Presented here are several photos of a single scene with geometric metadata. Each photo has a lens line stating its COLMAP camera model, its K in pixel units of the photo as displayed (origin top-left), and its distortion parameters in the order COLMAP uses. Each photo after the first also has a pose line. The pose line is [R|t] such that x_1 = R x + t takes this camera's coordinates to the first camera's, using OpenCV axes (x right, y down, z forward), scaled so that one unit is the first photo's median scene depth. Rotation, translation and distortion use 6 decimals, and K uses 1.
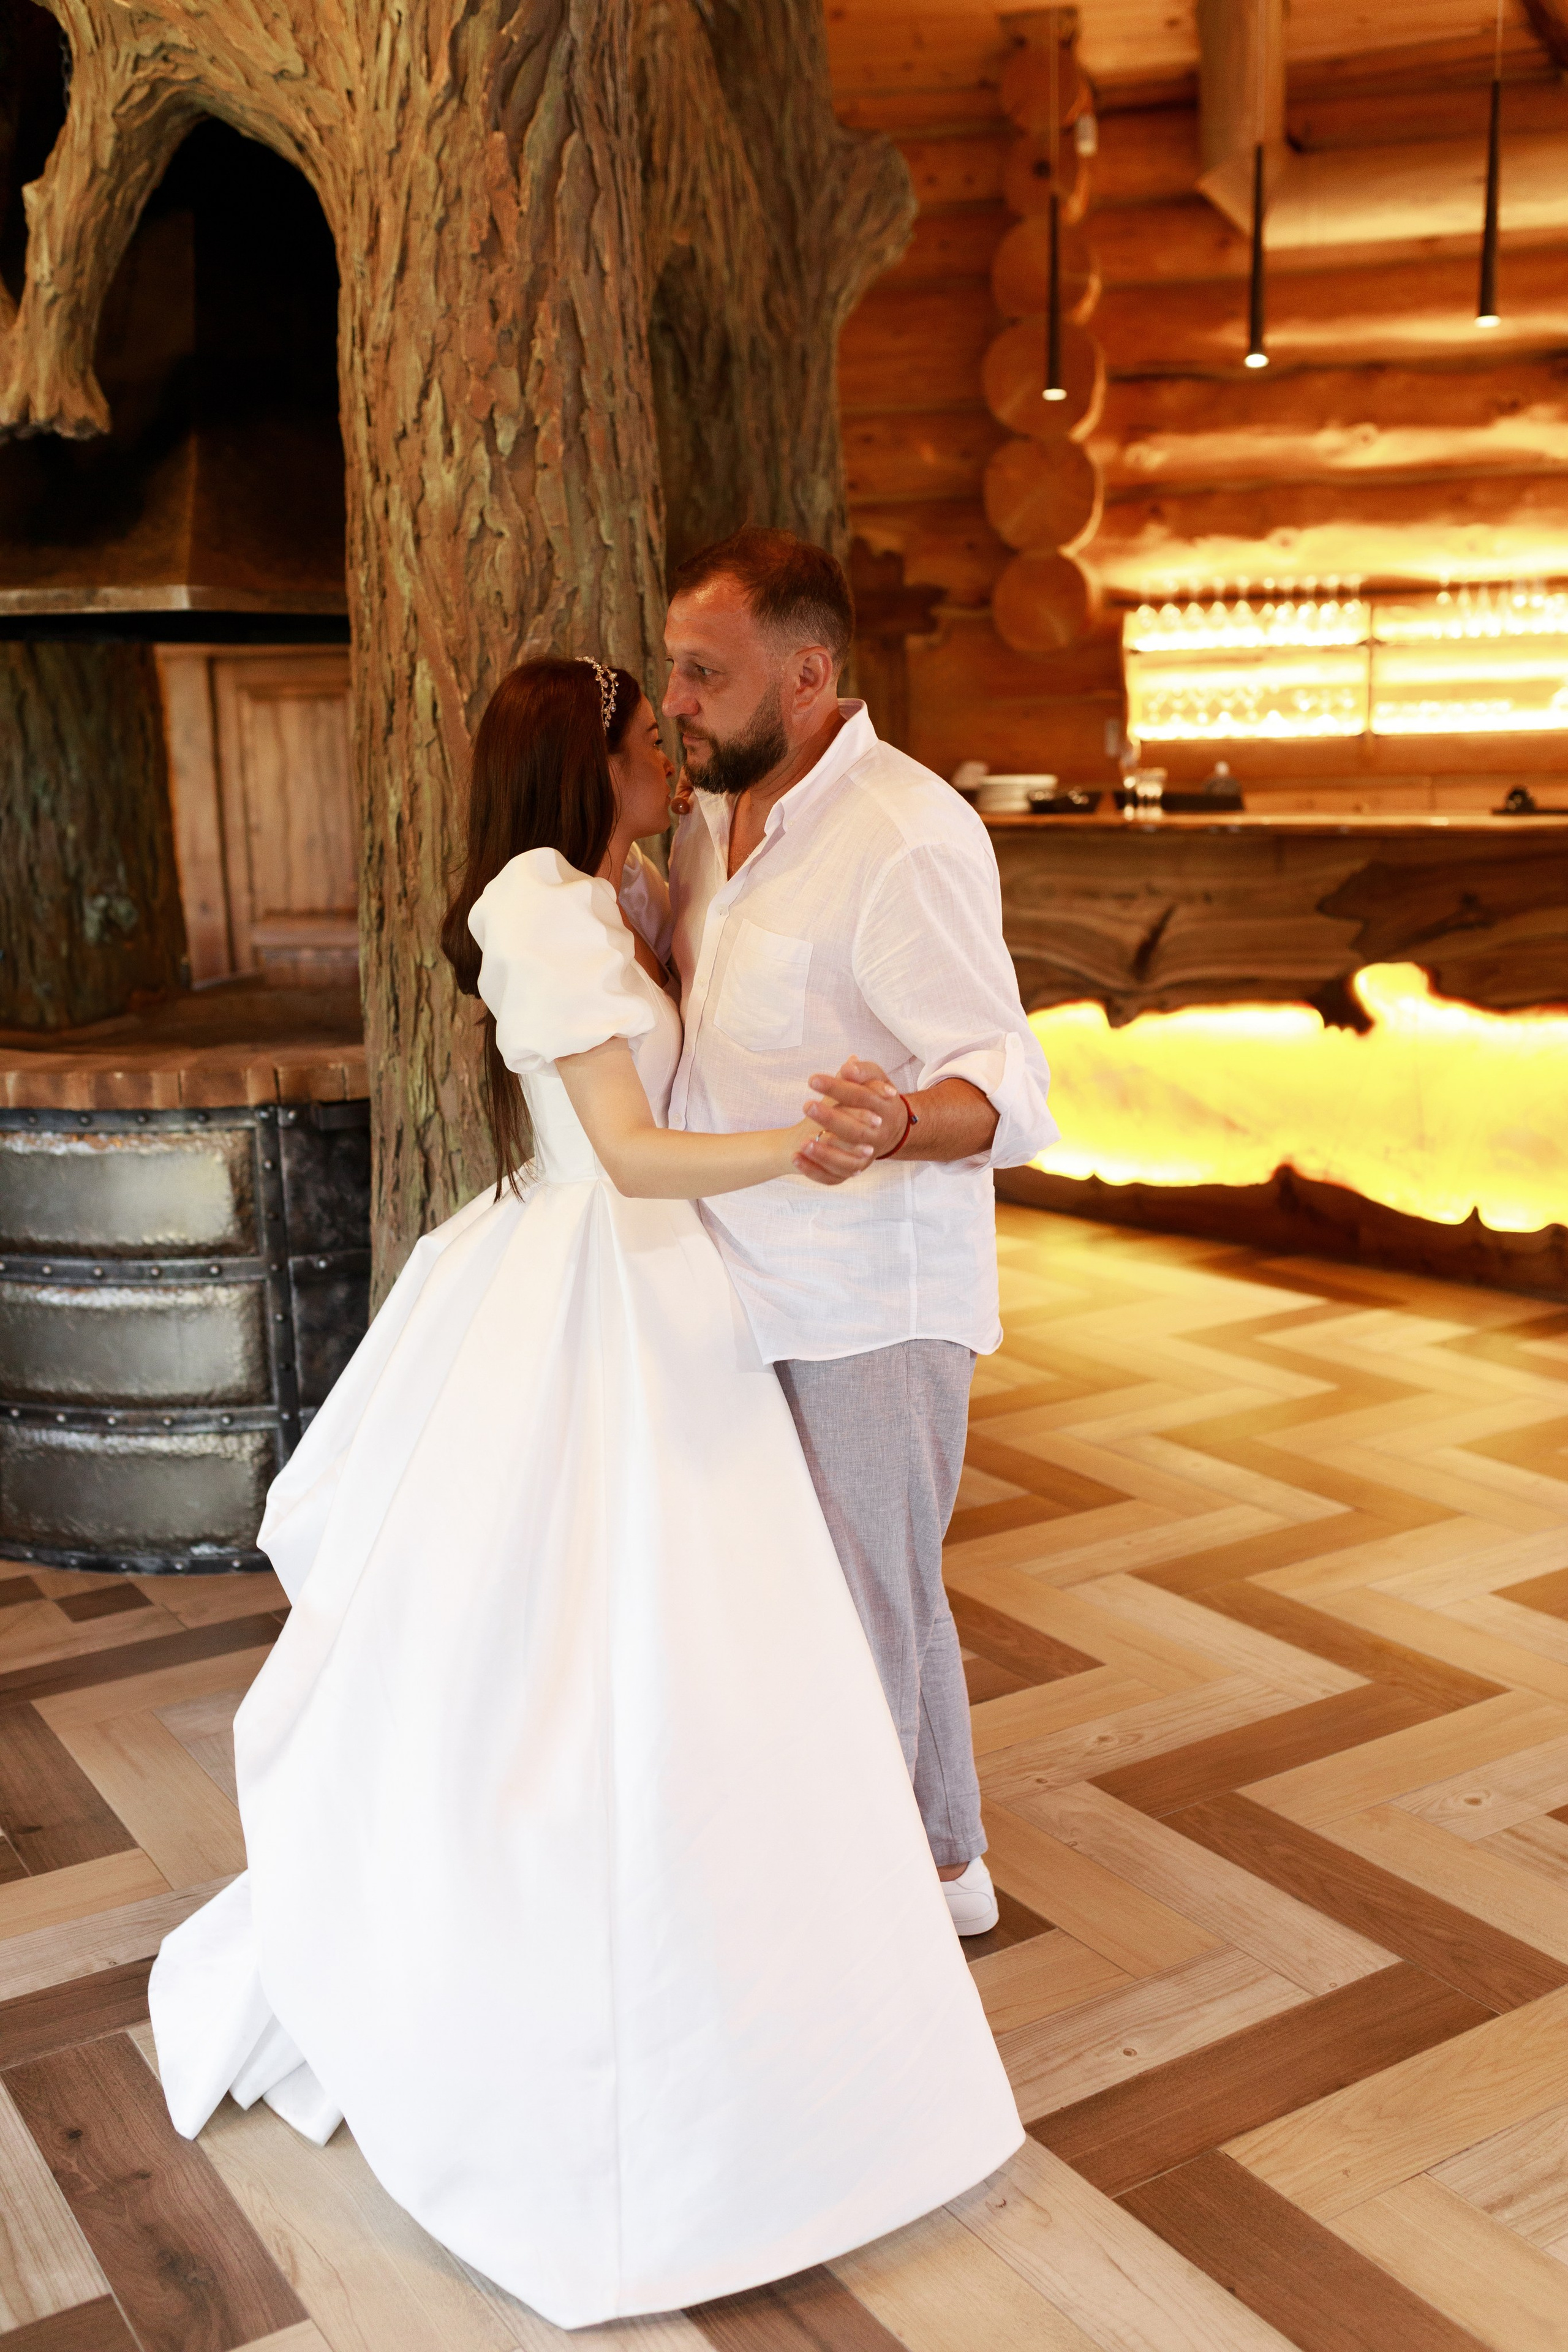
lens RADIAL K [[2242.8, 0, 794.4], [0, 2242.8, 1175.4], [0, 0, 1]] dist [-0.002380, 0.000000]
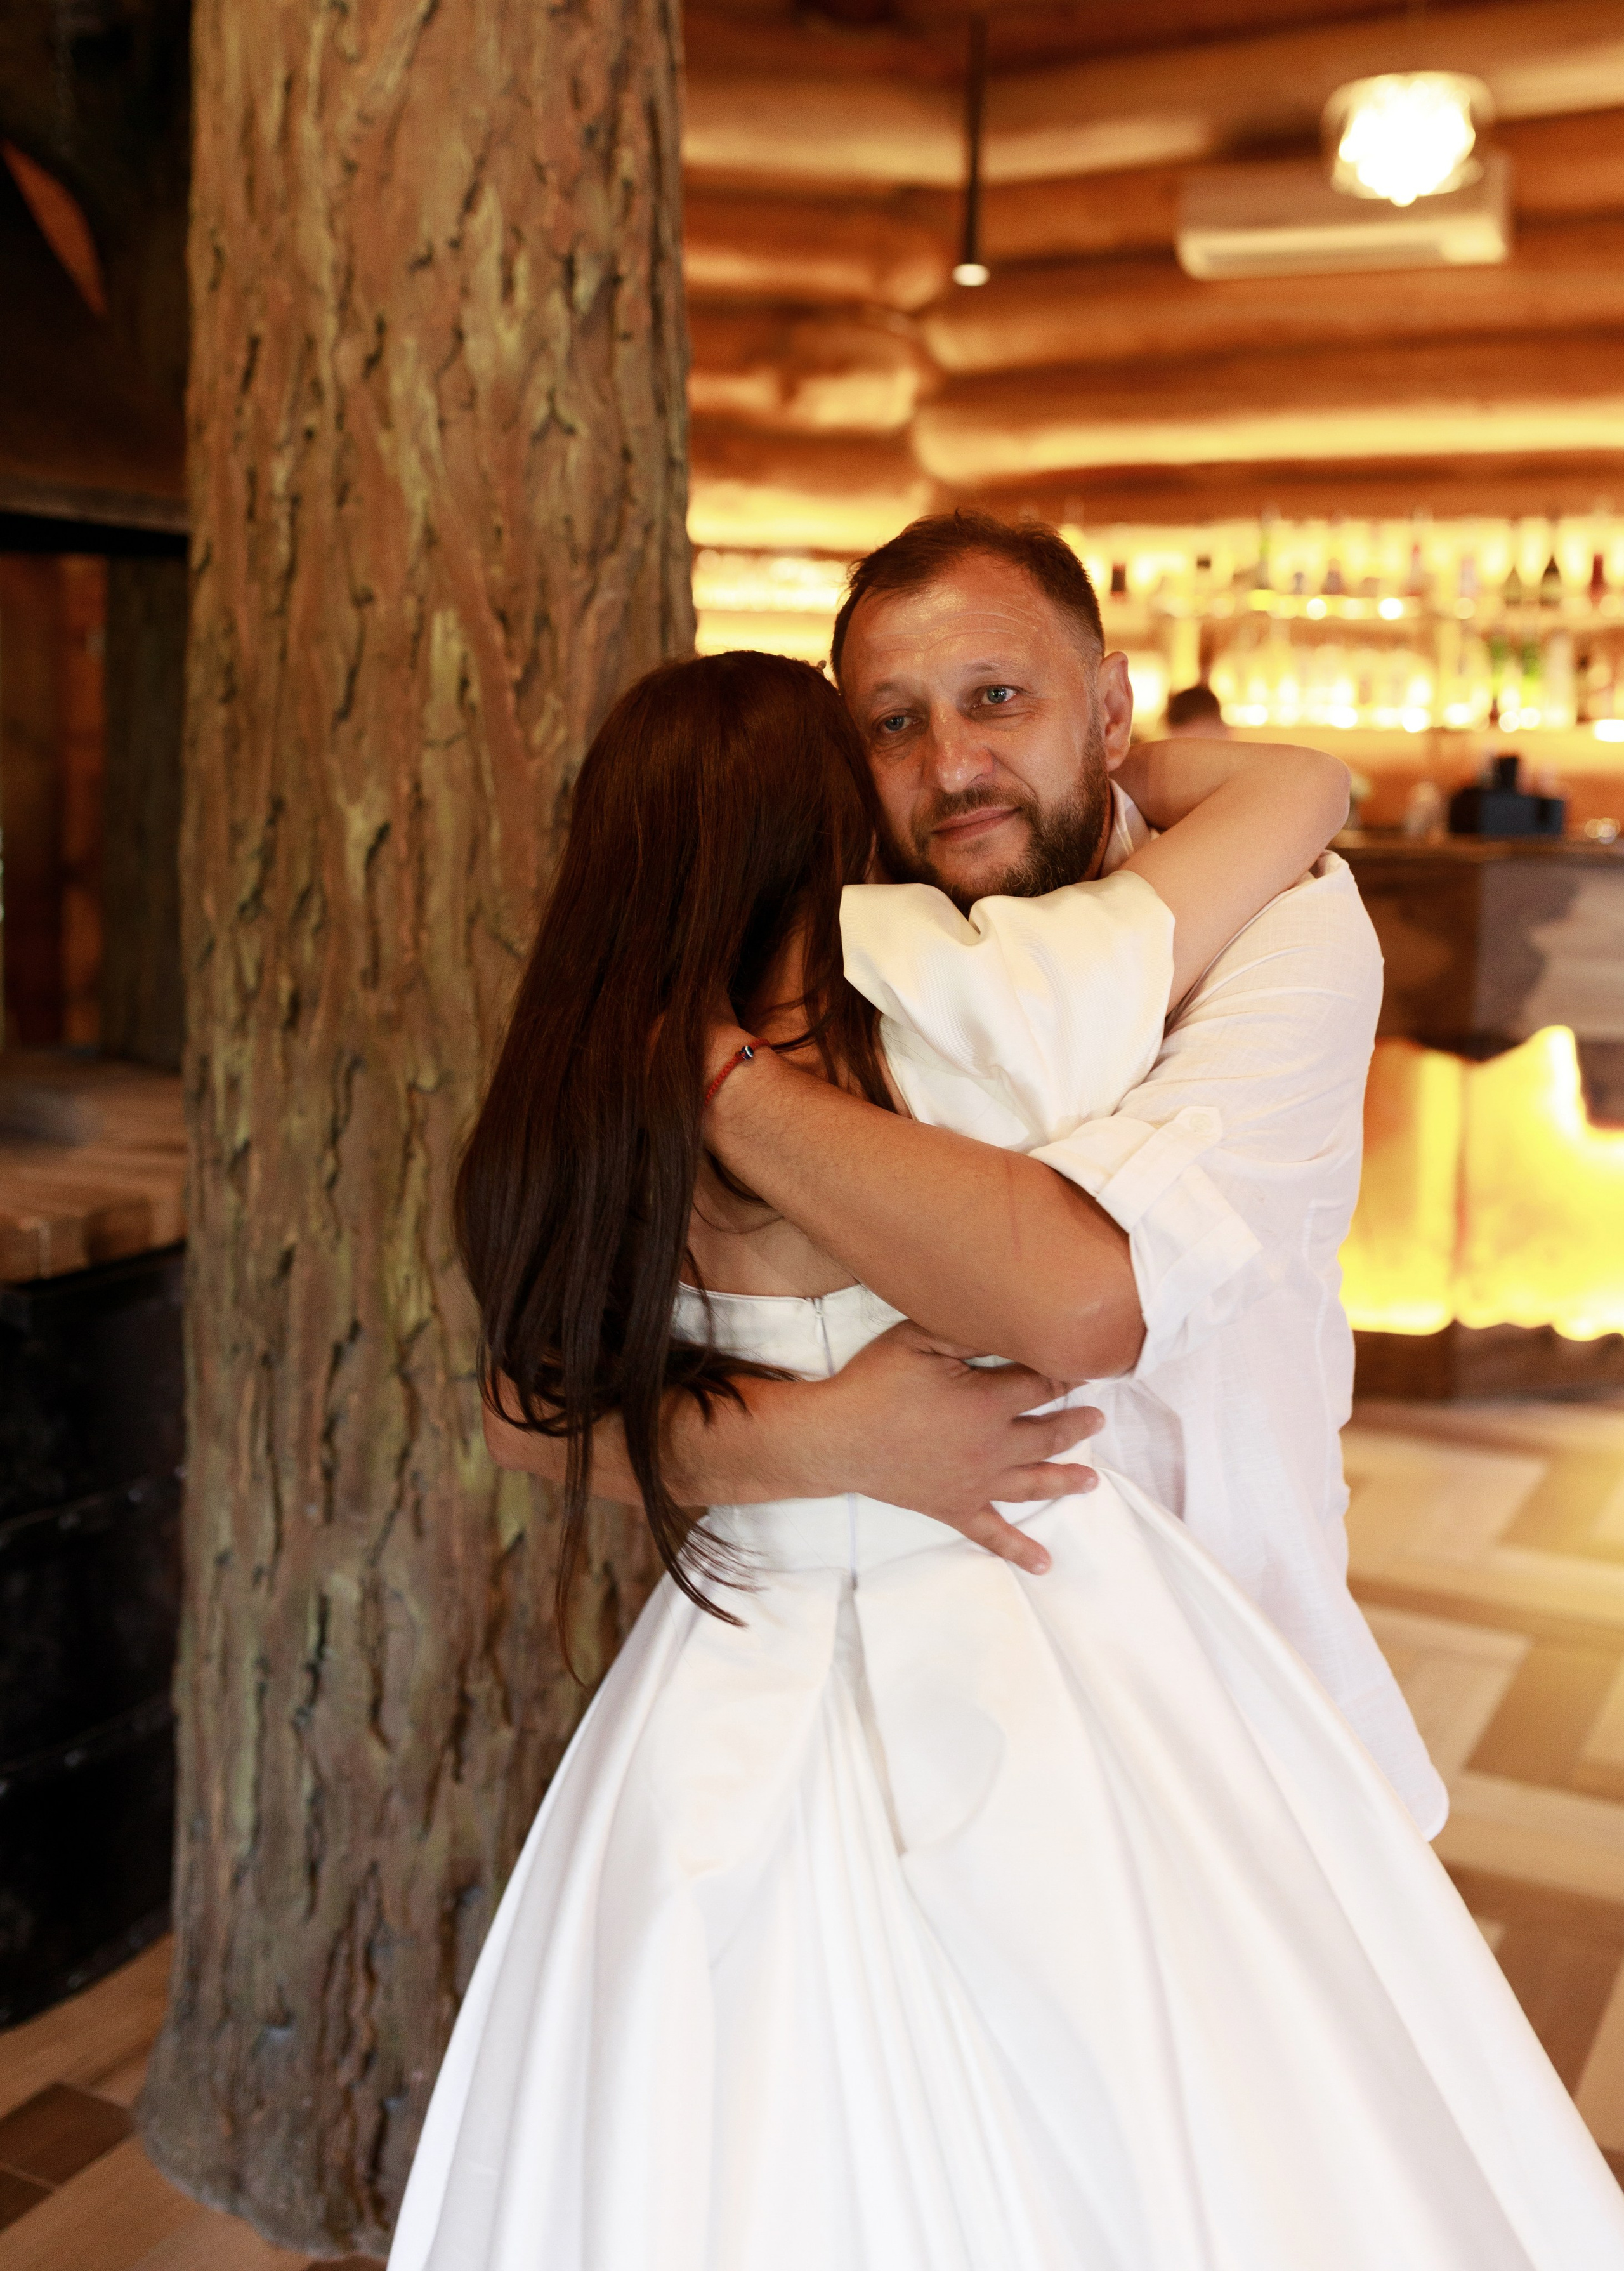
lens RADIAL K [[2455.6, 0, 774.8], [0, 2455.6, 980.5], [0, 0, 1]] dist [-0.001811, 0.000000]
pose [[0.869011, -0.010910, 0.494673, -0.432743], [0.044090, 0.997487, -0.055456, -0.082725], [-0.492824, 0.070003, 0.867308, 0.357543]]
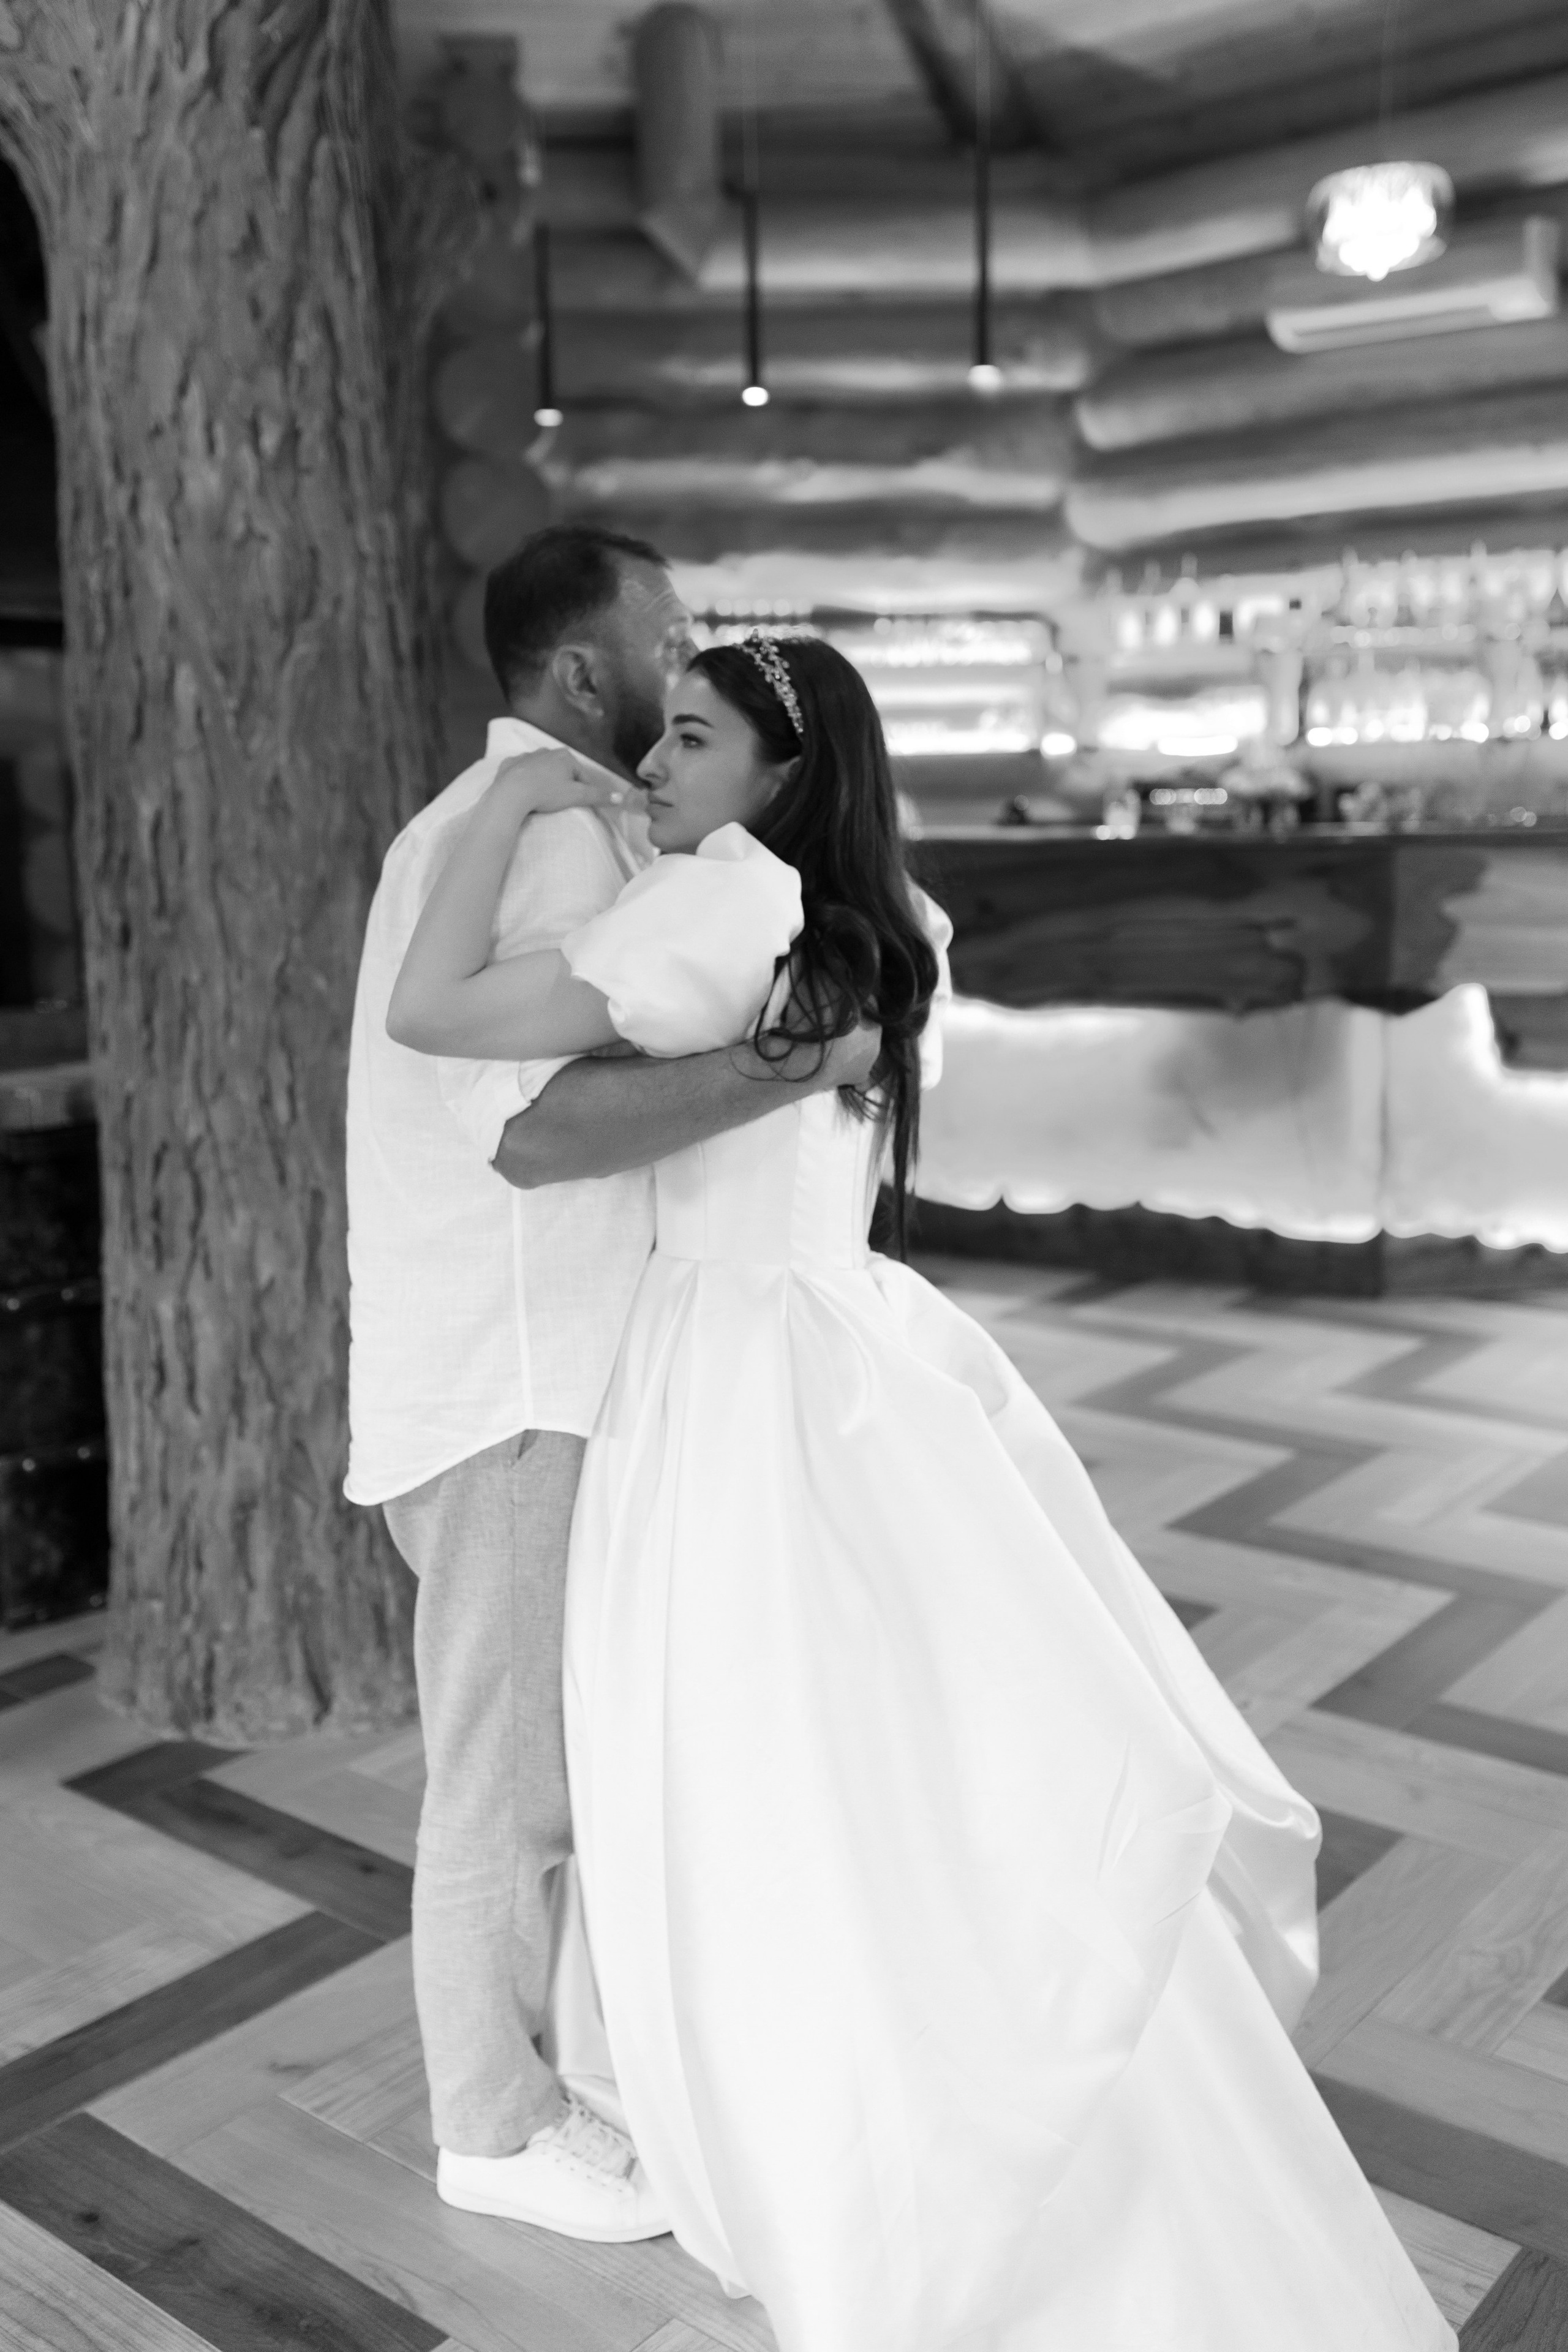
lens RADIAL K [[2242.8, 0, 803.8], [0, 2242.8, 1173.0], [0, 0, 1]] dist [-0.002380, 0.000000]
pose [[0.949223, -0.050418, 0.310539, -0.224541], [0.053328, 0.998577, -0.000882, 0.004037], [-0.310053, 0.017397, 0.950560, 0.001868]]
